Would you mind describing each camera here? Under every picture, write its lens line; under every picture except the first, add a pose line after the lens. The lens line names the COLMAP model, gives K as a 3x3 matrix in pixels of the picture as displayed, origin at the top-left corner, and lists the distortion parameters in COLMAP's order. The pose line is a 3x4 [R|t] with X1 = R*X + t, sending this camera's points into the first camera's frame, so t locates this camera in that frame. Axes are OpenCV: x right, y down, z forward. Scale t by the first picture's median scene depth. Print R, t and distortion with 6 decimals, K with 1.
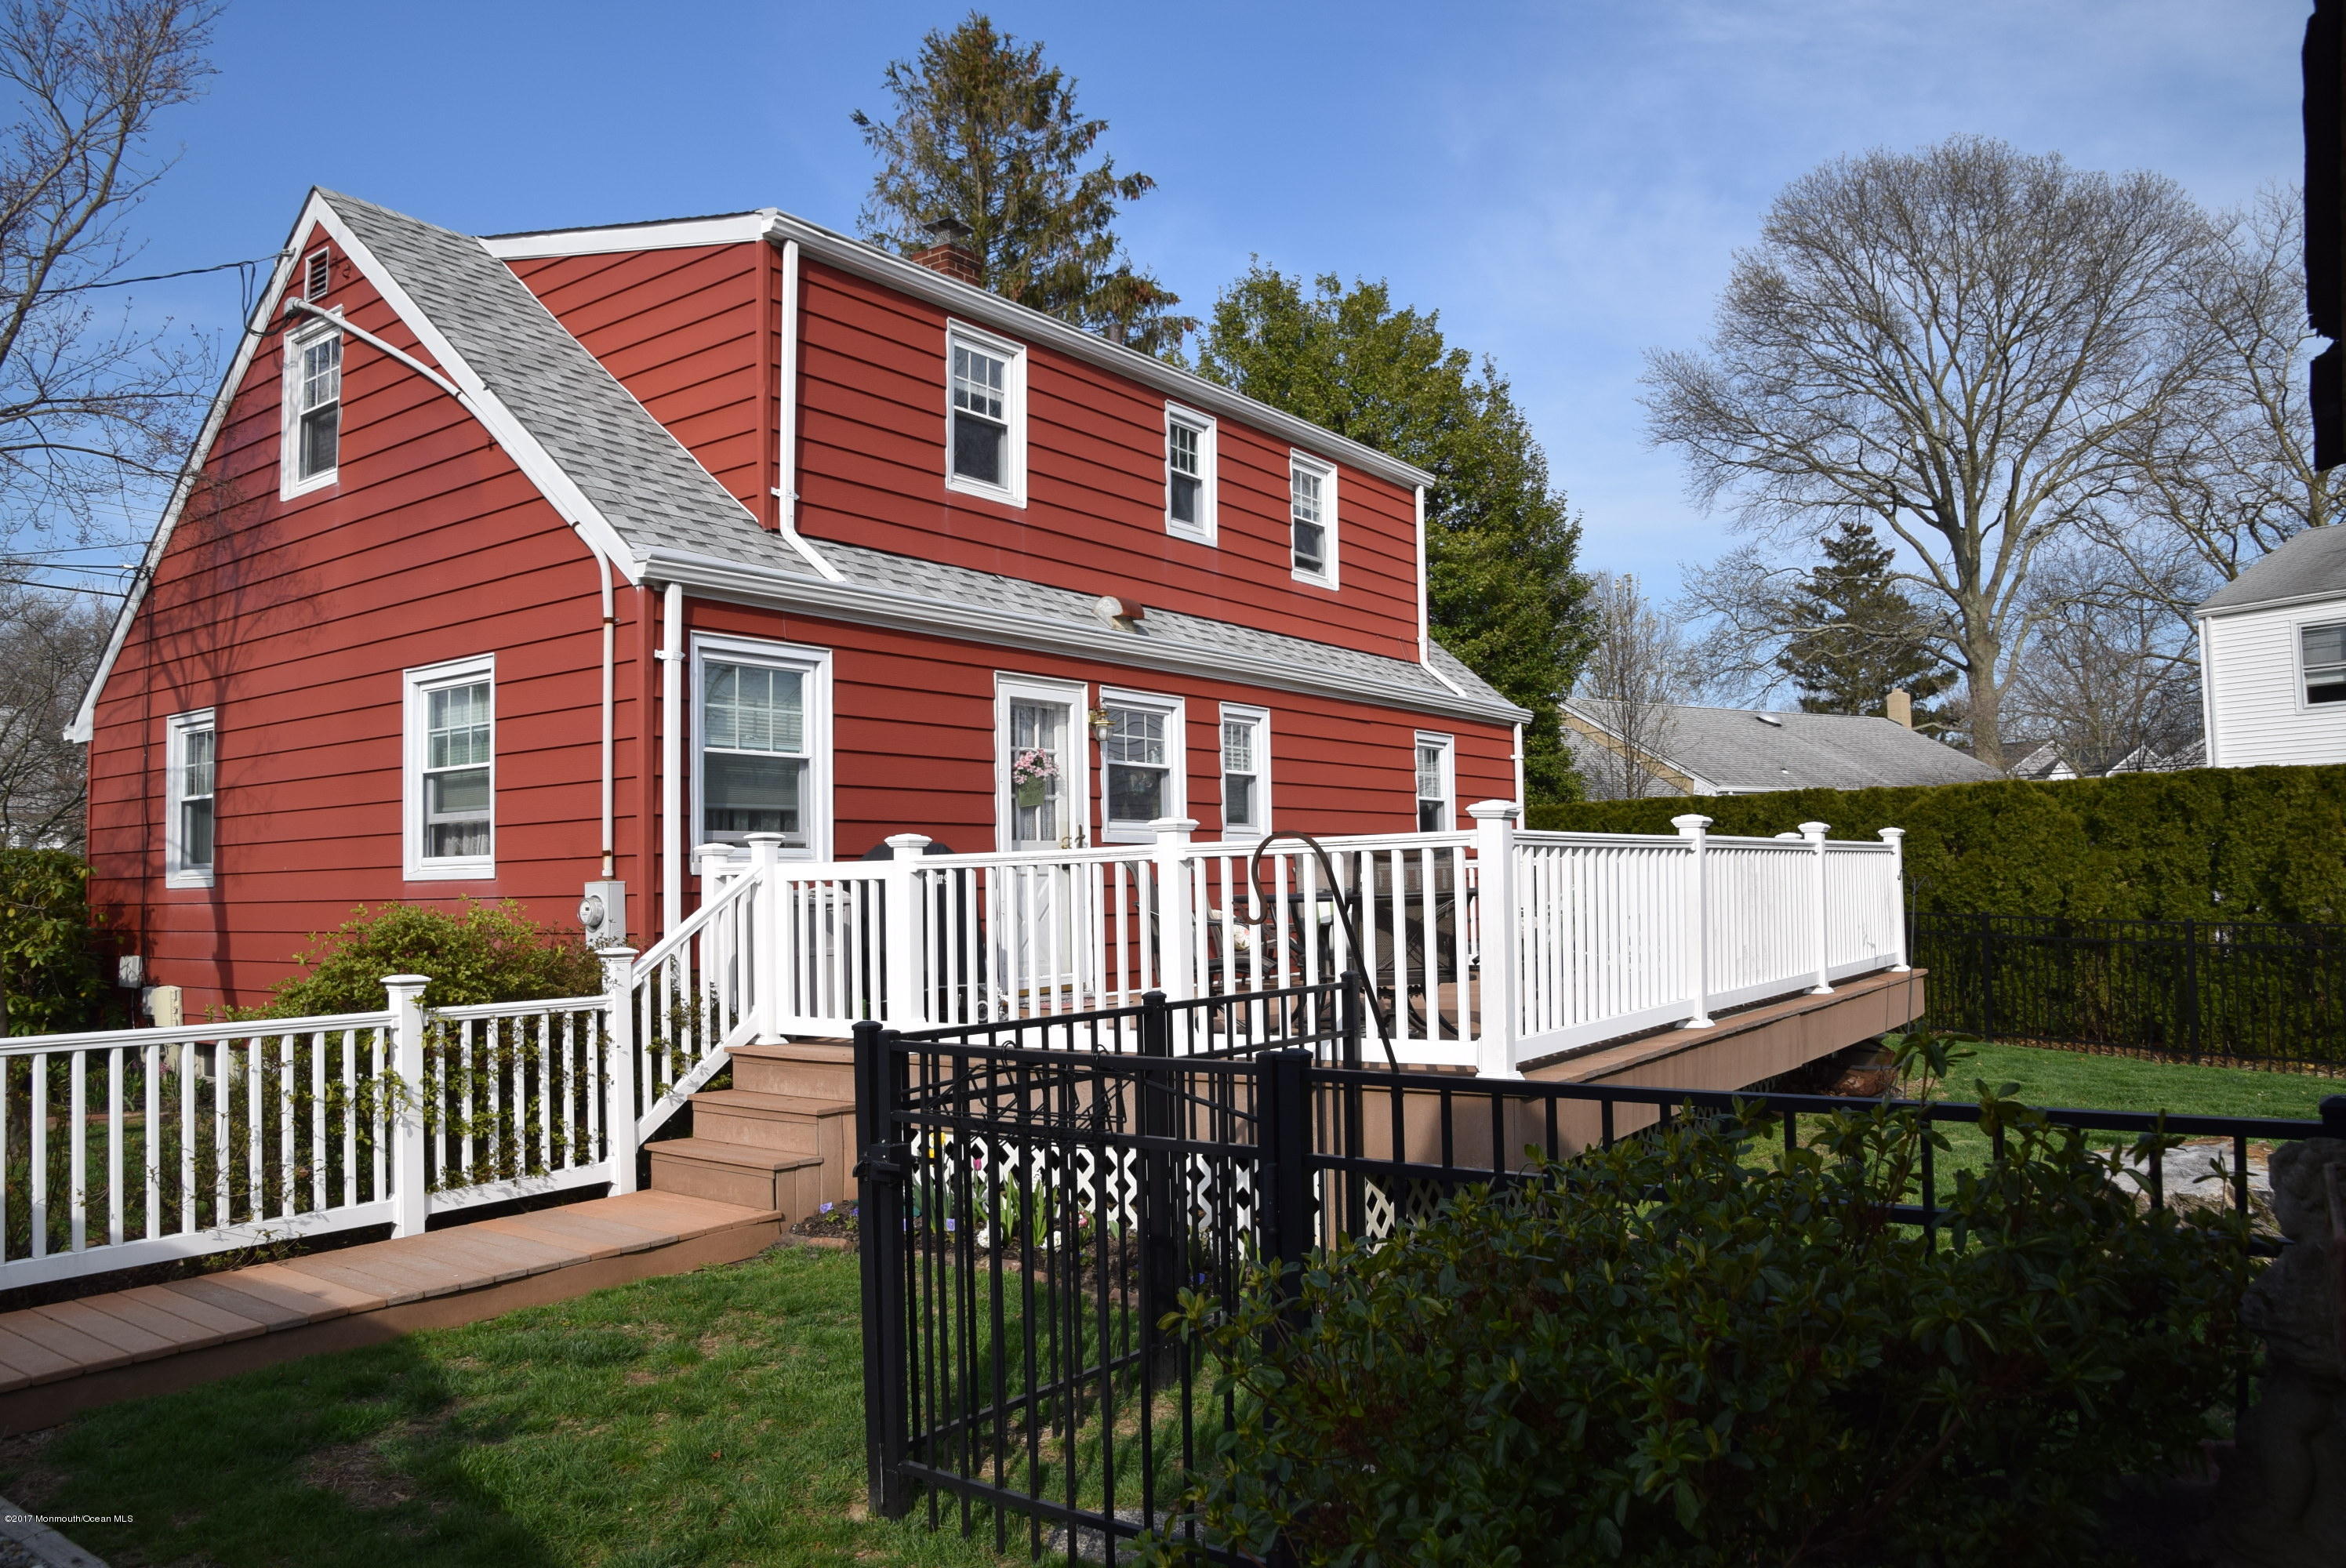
lens RADIAL K [[1630.4, 0, 1142.1], [0, 1630.4, 790.4], [0, 0, 1]] dist [-0.124276, 0.002792]
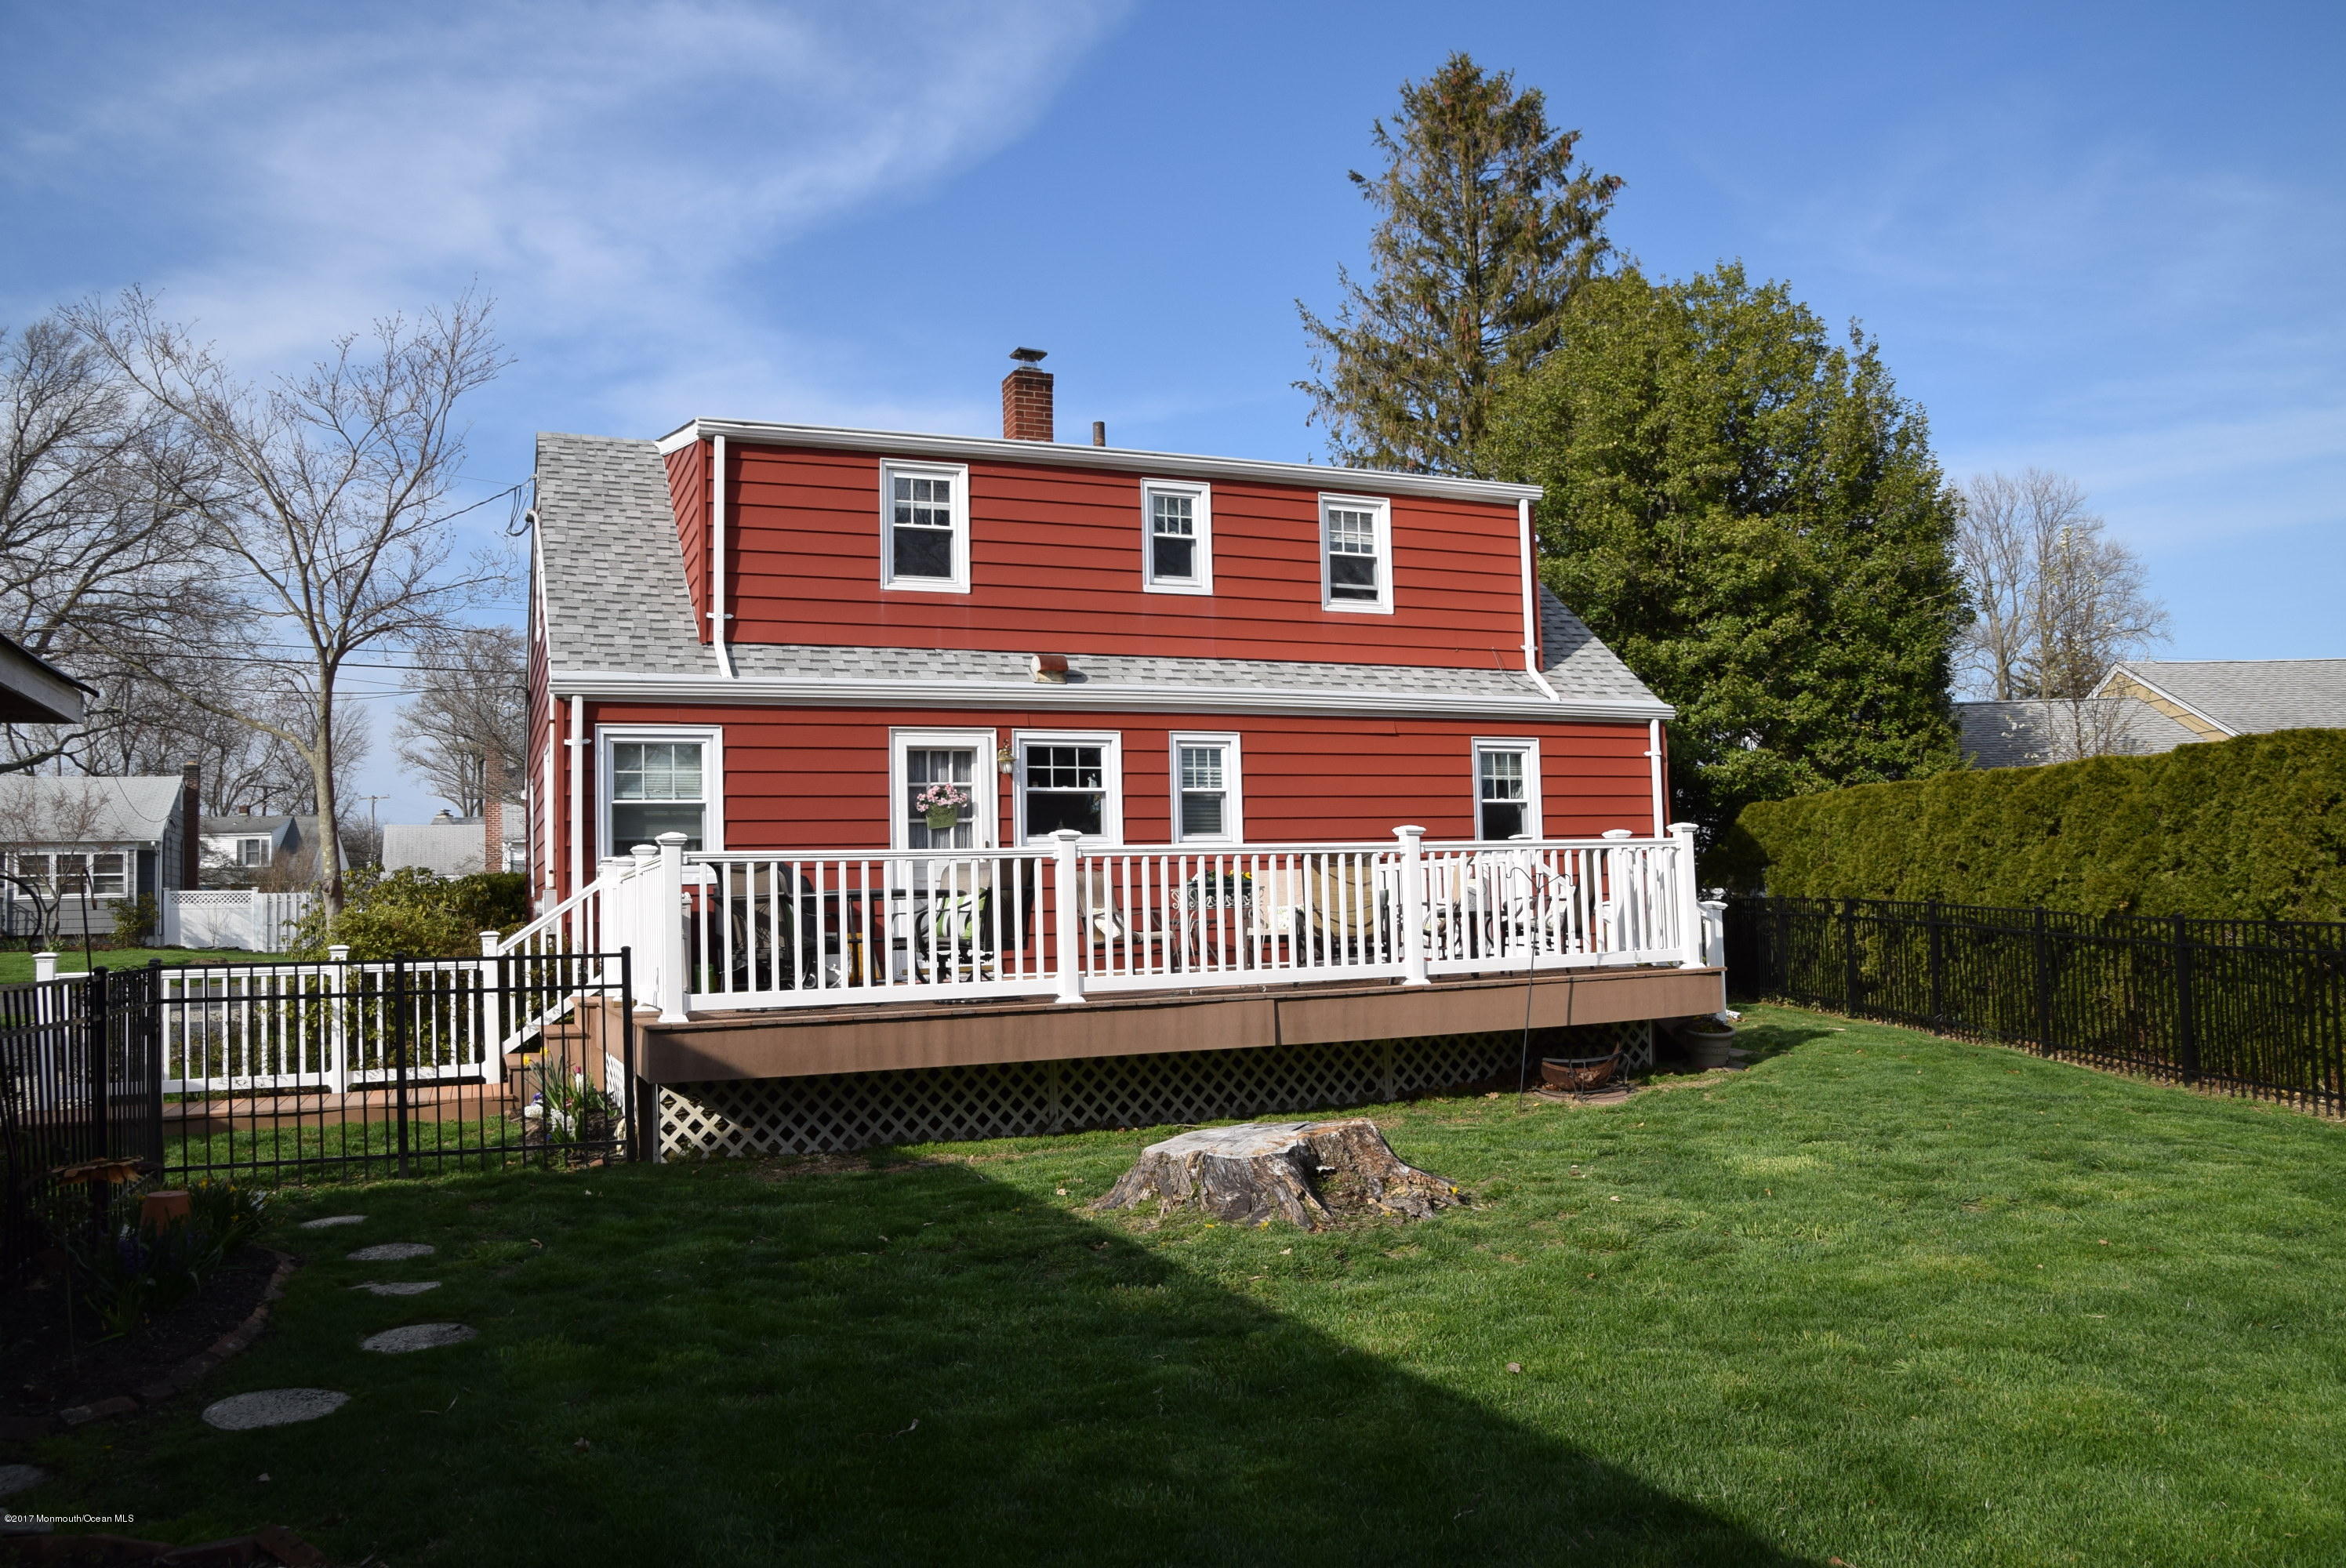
lens RADIAL K [[1630.4, 0, 1142.1], [0, 1630.4, 790.4], [0, 0, 1]] dist [-0.124276, 0.002792]
pose [[0.860444, -0.041278, -0.507870, 0.685215], [0.040875, 0.999093, -0.011951, 0.001570], [0.507903, -0.010476, 0.861351, -0.029870]]
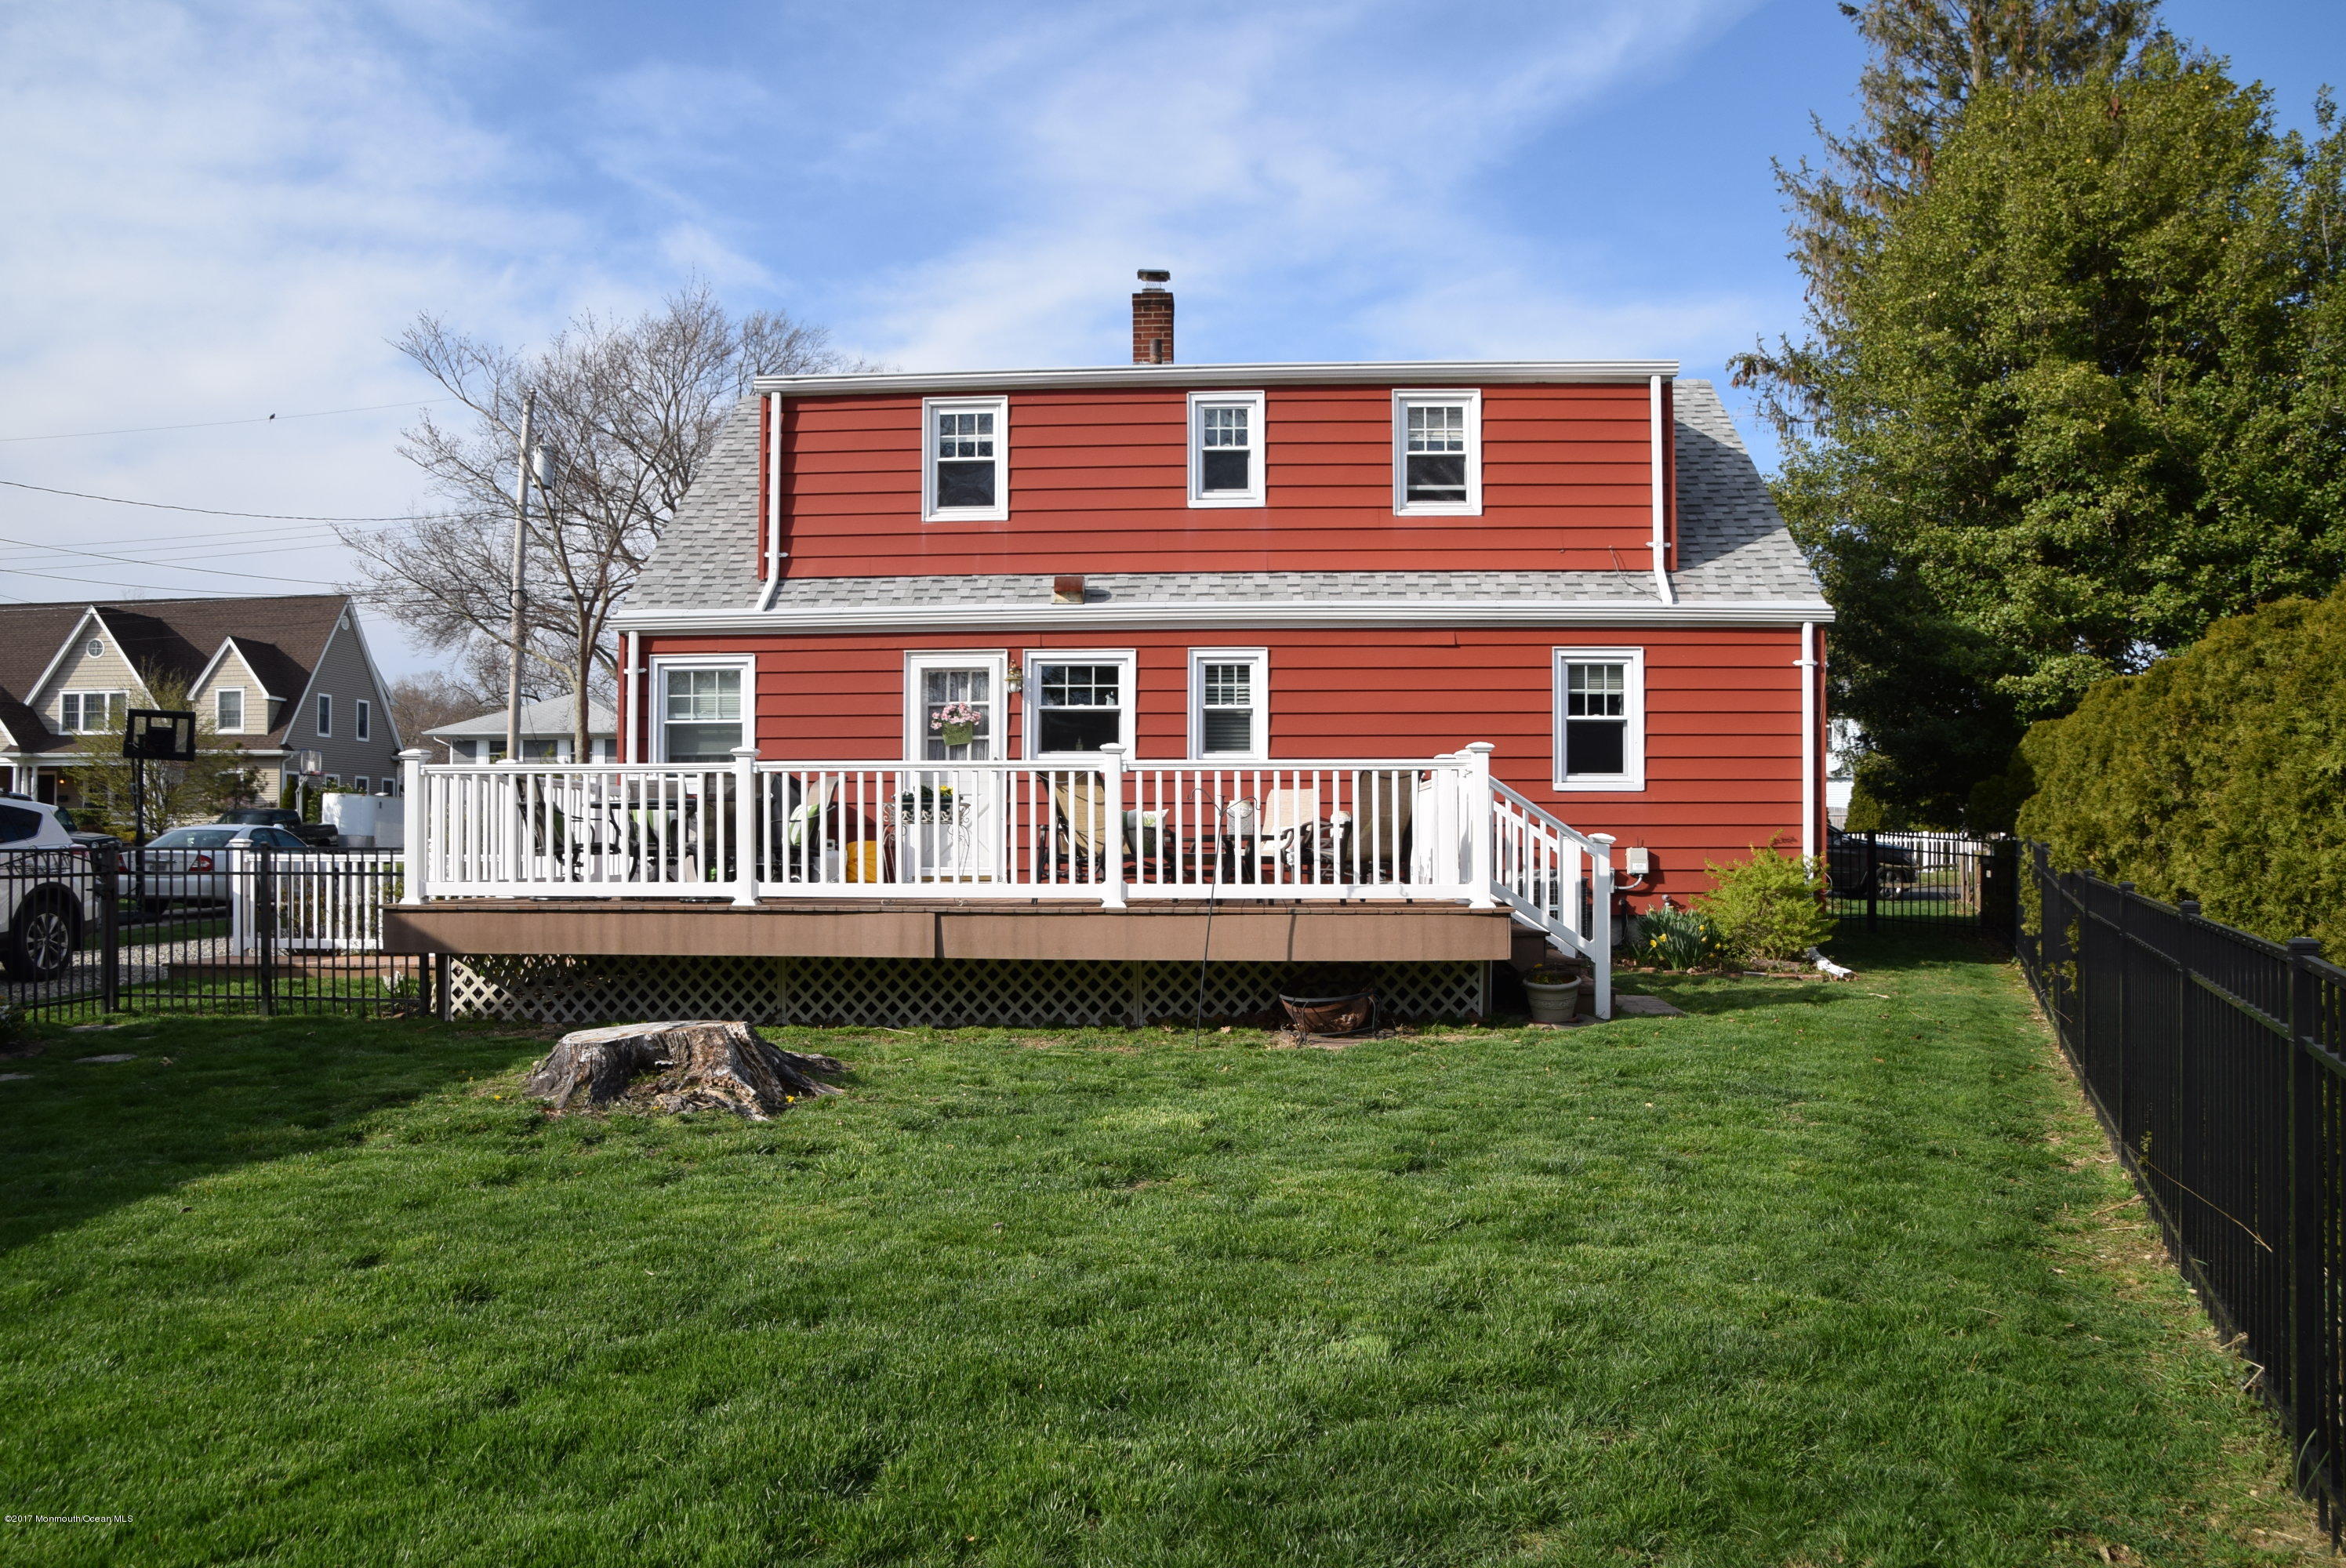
lens RADIAL K [[1629.3, 0, 1164.5], [0, 1629.3, 807.5], [0, 0, 1]] dist [-0.110241, 0.006115]
pose [[0.552623, 0.006904, -0.833403, 1.108204], [0.038172, 0.998707, 0.033585, 0.021854], [0.832557, -0.050372, 0.551645, 0.362350]]
